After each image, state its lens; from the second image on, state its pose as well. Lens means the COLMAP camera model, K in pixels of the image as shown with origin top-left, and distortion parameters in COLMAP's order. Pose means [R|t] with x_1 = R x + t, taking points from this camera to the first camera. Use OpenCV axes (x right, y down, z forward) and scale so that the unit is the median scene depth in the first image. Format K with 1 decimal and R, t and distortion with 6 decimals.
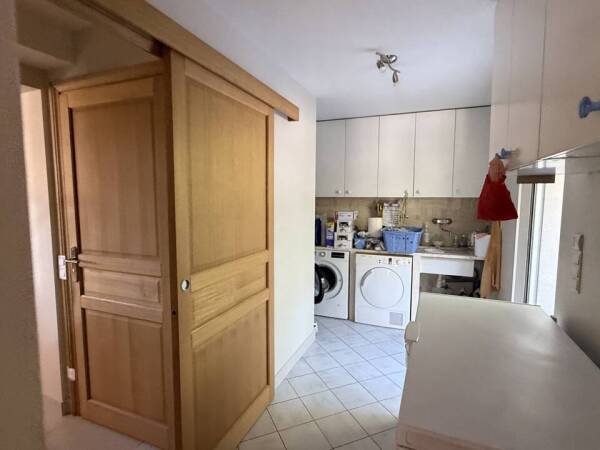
lens RADIAL K [[321.8, 0, 299.8], [0, 321.8, 225.4], [0, 0, 1]] dist [0.000772, -0.003070]
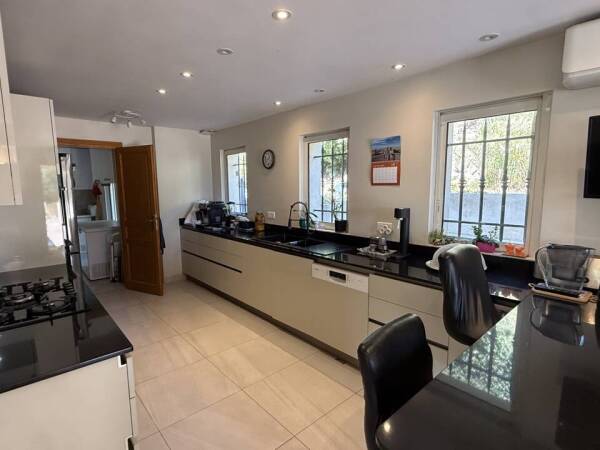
lens RADIAL K [[321.8, 0, 300.4], [0, 321.8, 225.9], [0, 0, 1]] dist [0.000772, -0.003070]
pose [[0.445186, -0.125277, 0.886631, -1.503581], [0.095874, 0.991142, 0.091904, 0.189621], [-0.890291, 0.044090, 0.453253, -2.457446]]
